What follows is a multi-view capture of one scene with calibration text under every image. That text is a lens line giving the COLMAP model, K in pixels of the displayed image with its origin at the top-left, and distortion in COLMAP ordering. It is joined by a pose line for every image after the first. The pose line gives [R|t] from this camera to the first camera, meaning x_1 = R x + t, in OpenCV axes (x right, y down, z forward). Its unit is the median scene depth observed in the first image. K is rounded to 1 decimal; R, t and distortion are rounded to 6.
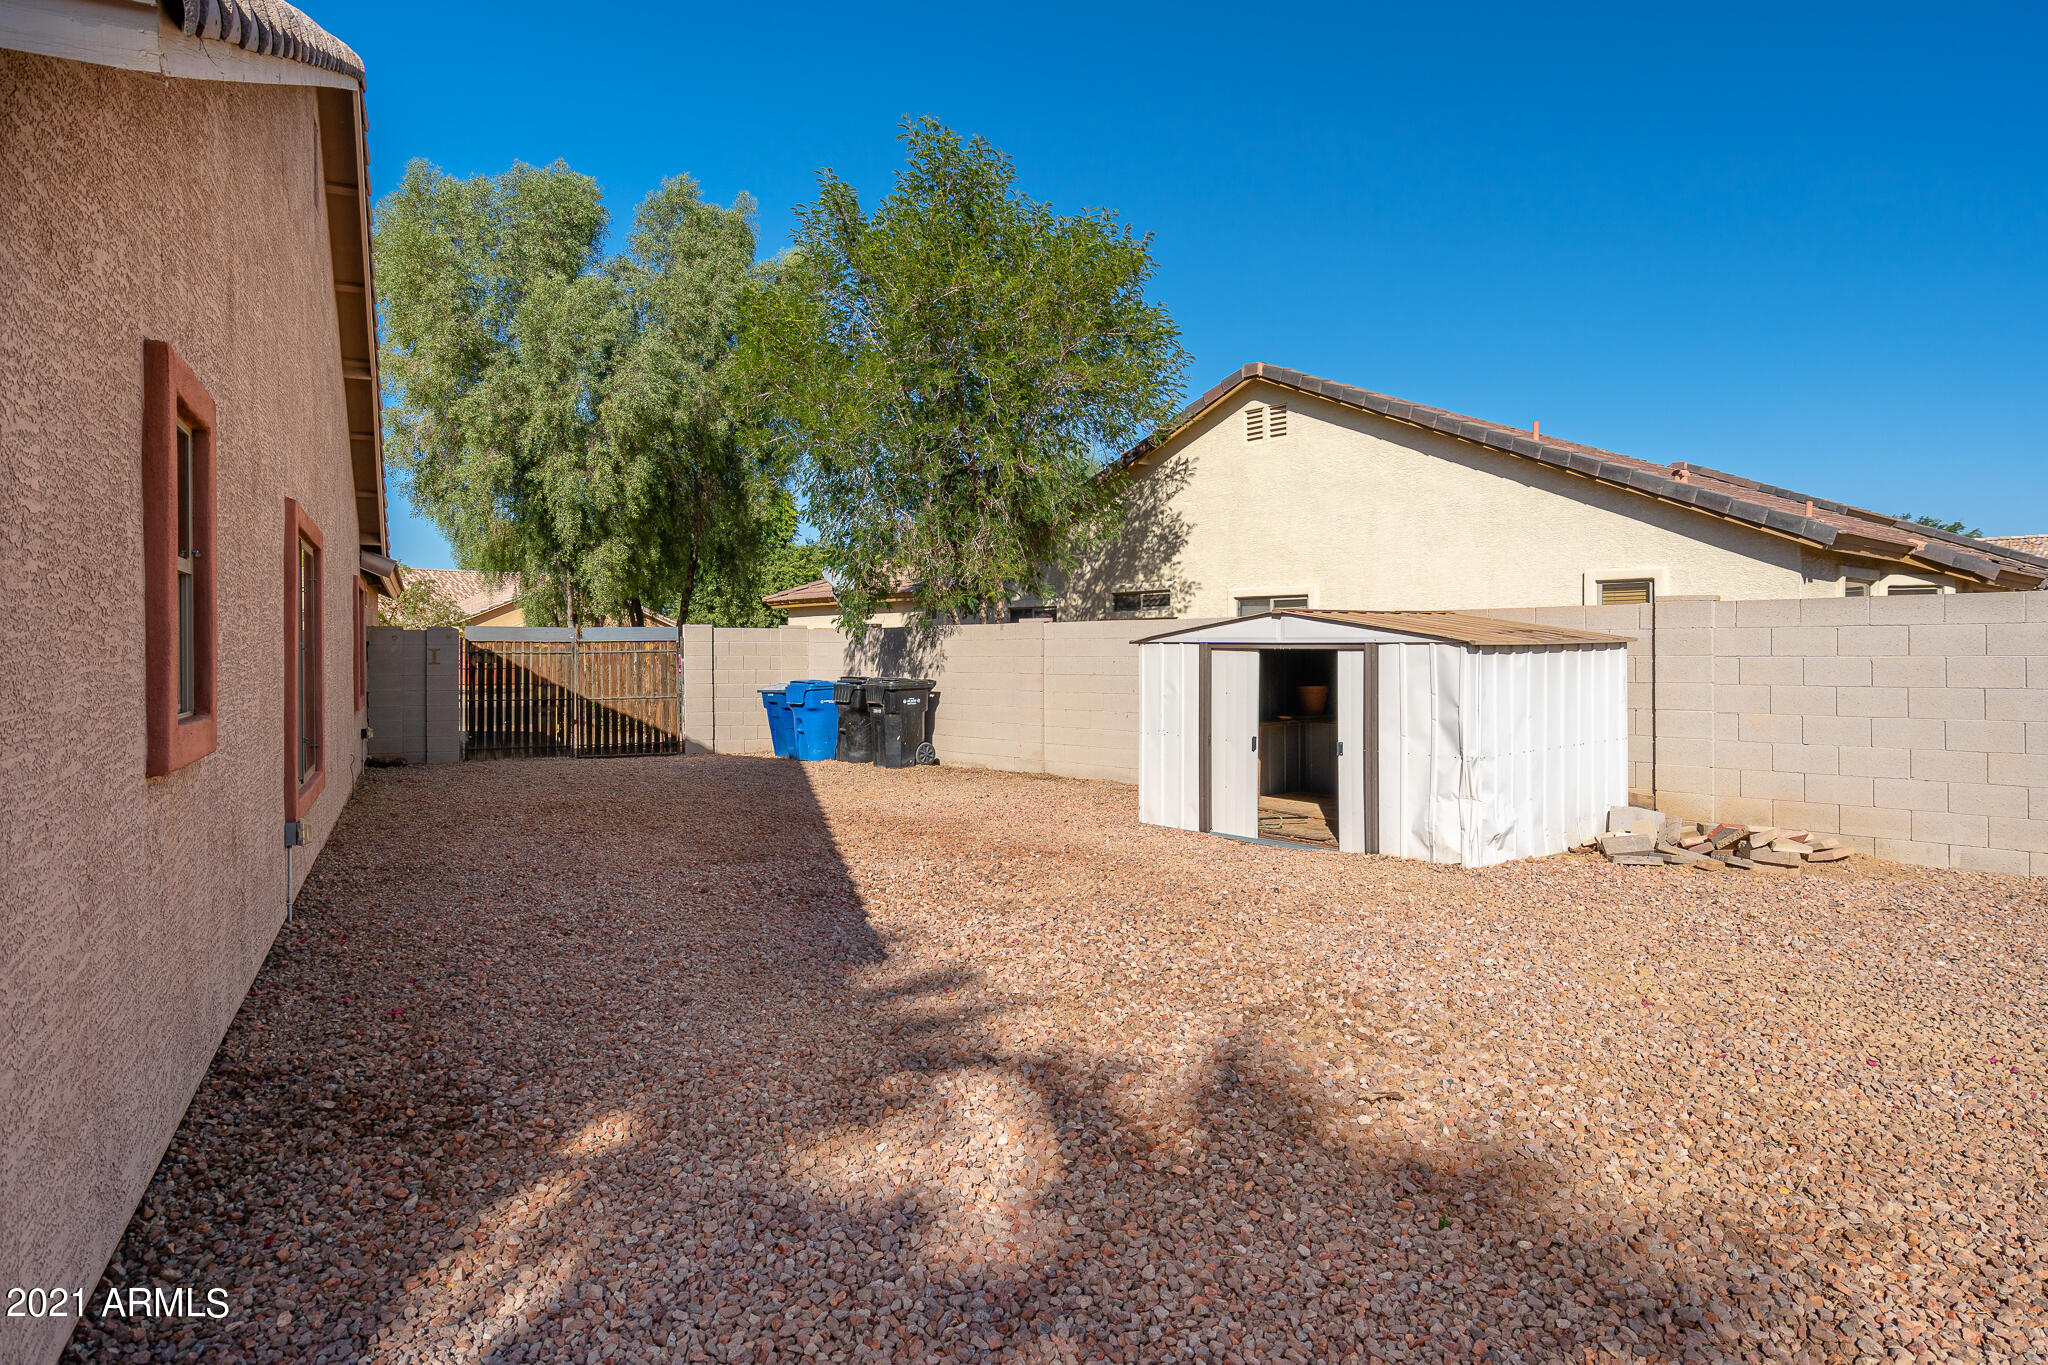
lens RADIAL K [[1179.1, 0, 1014.9], [0, 1179.1, 641.8], [0, 0, 1]] dist [-0.003915, -0.000138]
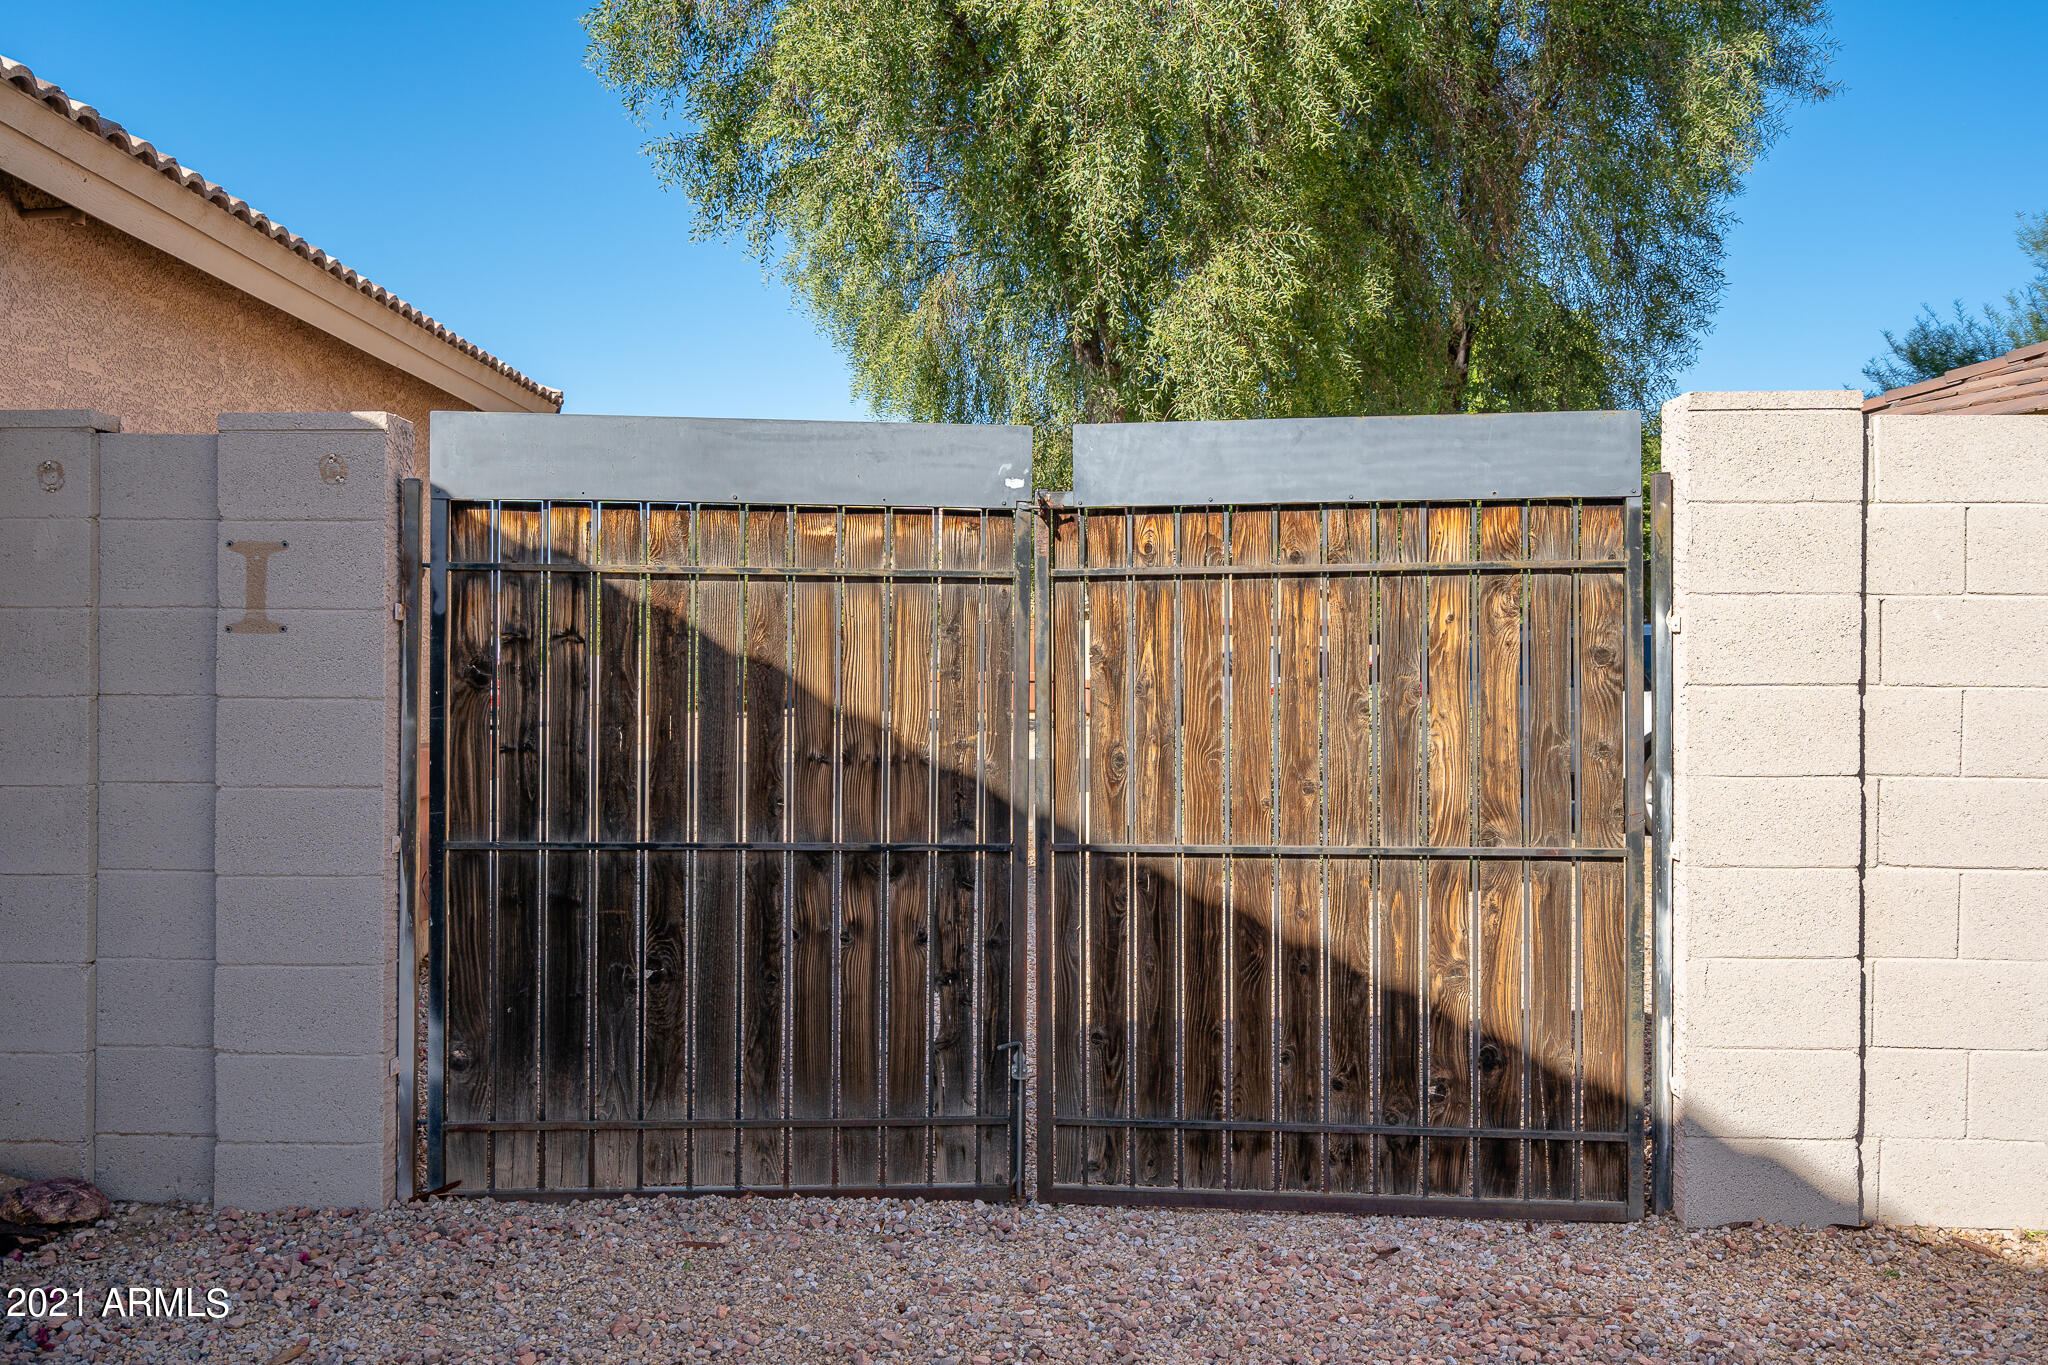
lens RADIAL K [[1836.3, 0, 1020.2], [0, 1836.3, 674.6], [0, 0, 1]] dist [0.008724, 0.003040]
pose [[0.899878, 0.015552, -0.435864, -0.251718], [-0.003335, 0.999580, 0.028782, 0.015900], [0.436129, -0.024447, 0.899552, 0.739655]]
